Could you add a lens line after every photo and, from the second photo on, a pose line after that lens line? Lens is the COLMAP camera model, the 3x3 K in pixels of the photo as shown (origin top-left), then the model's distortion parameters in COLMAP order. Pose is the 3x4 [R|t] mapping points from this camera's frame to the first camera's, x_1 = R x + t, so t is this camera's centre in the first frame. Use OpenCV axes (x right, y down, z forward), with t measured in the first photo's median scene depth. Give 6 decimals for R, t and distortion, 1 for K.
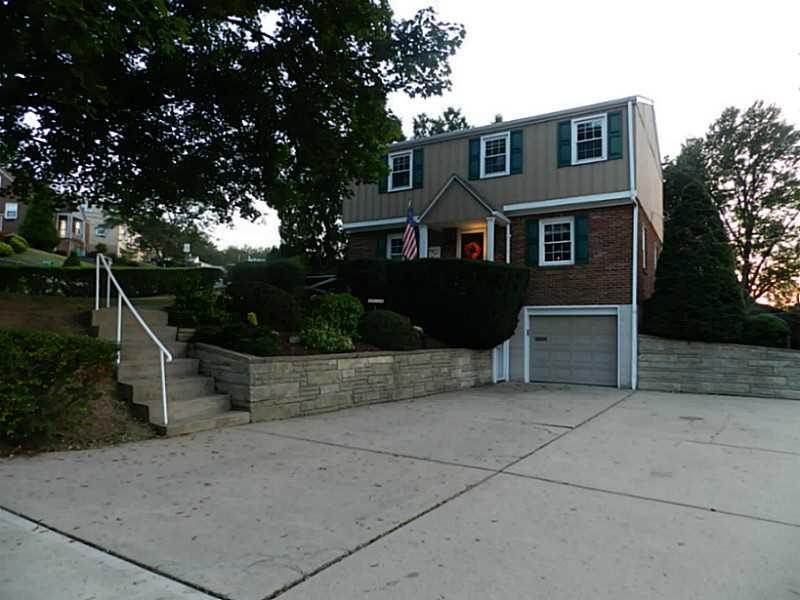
lens RADIAL K [[540.5, 0, 400.0], [0, 540.5, 300.0], [0, 0, 1]] dist [0.037091, -0.037341]
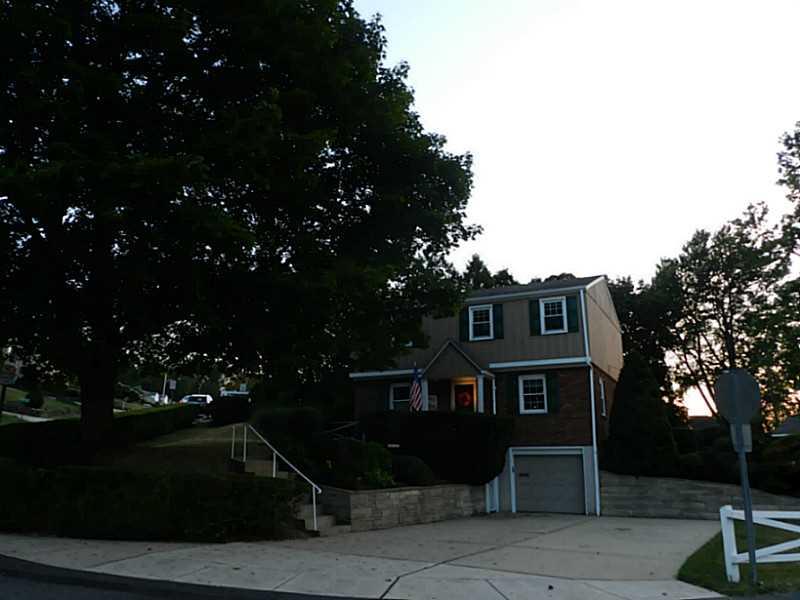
lens RADIAL K [[652.3, 0, 400.0], [0, 652.3, 300.0], [0, 0, 1]] dist [0.006181, 0.001431]
pose [[0.997430, 0.006134, 0.071380, -0.127094], [0.007320, 0.982387, -0.186713, -0.043386], [-0.071268, 0.186756, 0.979818, -0.500101]]
